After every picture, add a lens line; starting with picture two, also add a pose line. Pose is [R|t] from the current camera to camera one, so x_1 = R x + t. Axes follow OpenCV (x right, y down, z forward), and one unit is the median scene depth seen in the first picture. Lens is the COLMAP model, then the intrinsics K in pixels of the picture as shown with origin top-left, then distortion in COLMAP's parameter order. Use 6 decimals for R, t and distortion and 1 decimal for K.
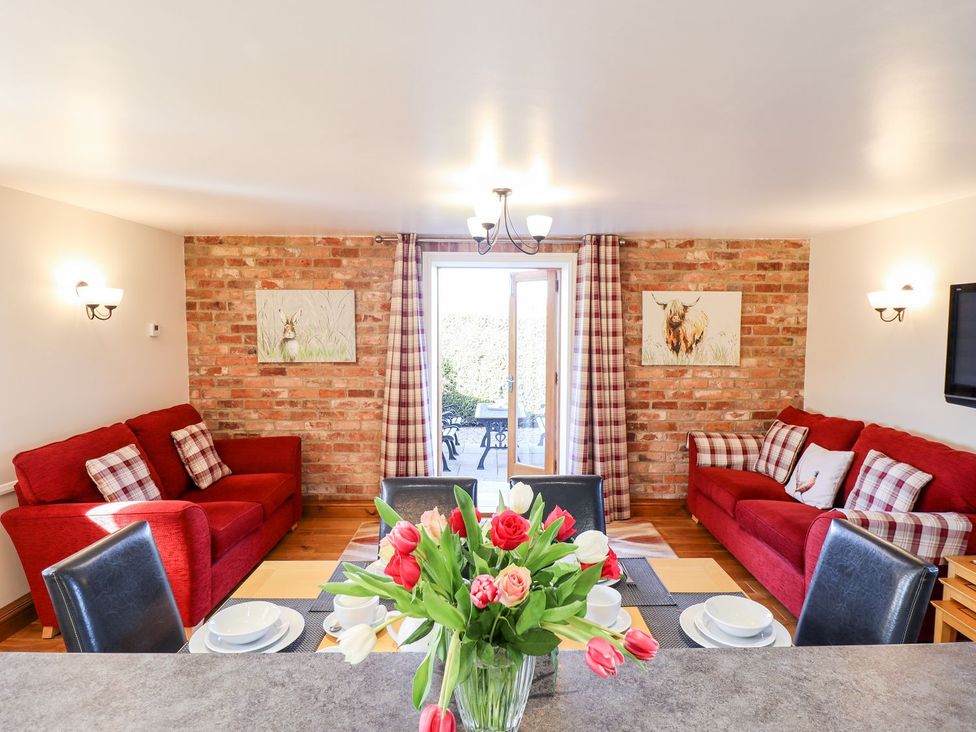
lens RADIAL K [[557.6, 0, 499.1], [0, 557.6, 356.3], [0, 0, 1]] dist [-0.000323, -0.010776]
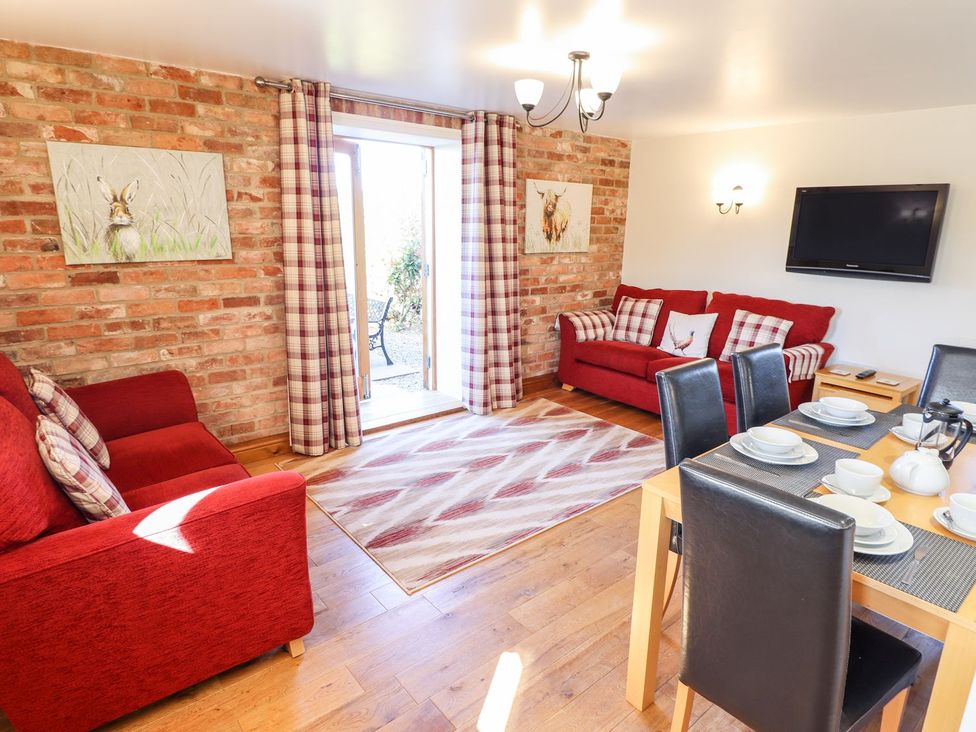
lens RADIAL K [[565.8, 0, 498.2], [0, 565.8, 359.2], [0, 0, 1]] dist [0.002297, -0.013423]
pose [[0.774455, -0.140057, 0.616931, -0.460129], [0.020893, 0.980316, 0.196326, 0.001087], [-0.632284, -0.139156, 0.762137, 0.204363]]
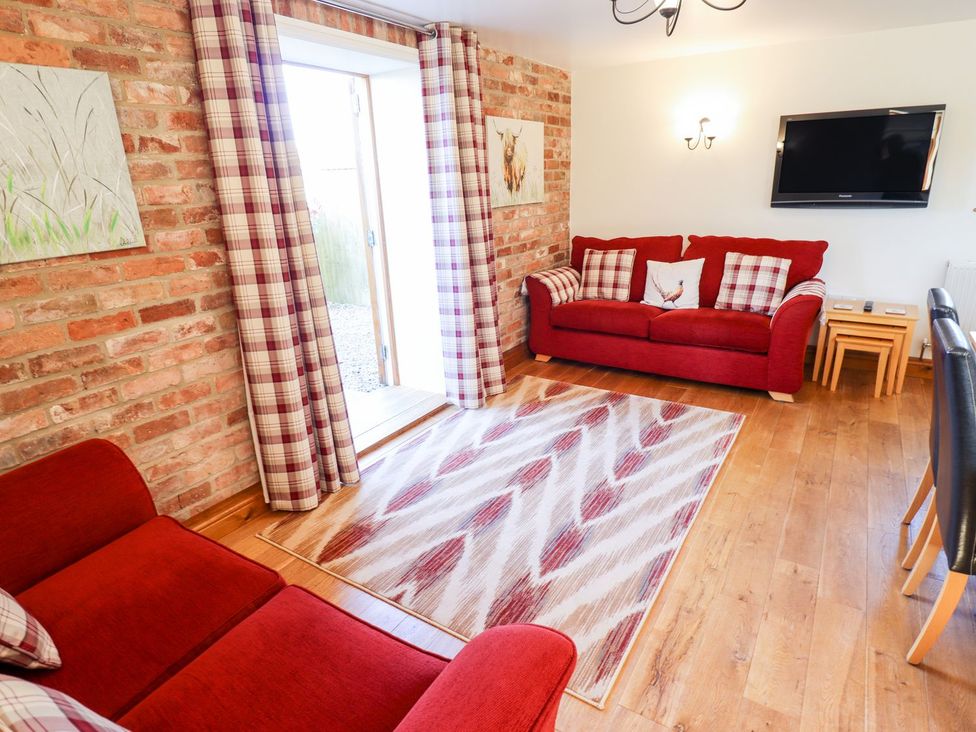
lens RADIAL K [[557.6, 0, 499.1], [0, 557.6, 356.3], [0, 0, 1]] dist [-0.000323, -0.010776]
pose [[0.543776, -0.281327, 0.790673, -0.485868], [0.084701, 0.955727, 0.281802, -0.006983], [-0.834945, -0.086266, 0.543530, 0.501011]]
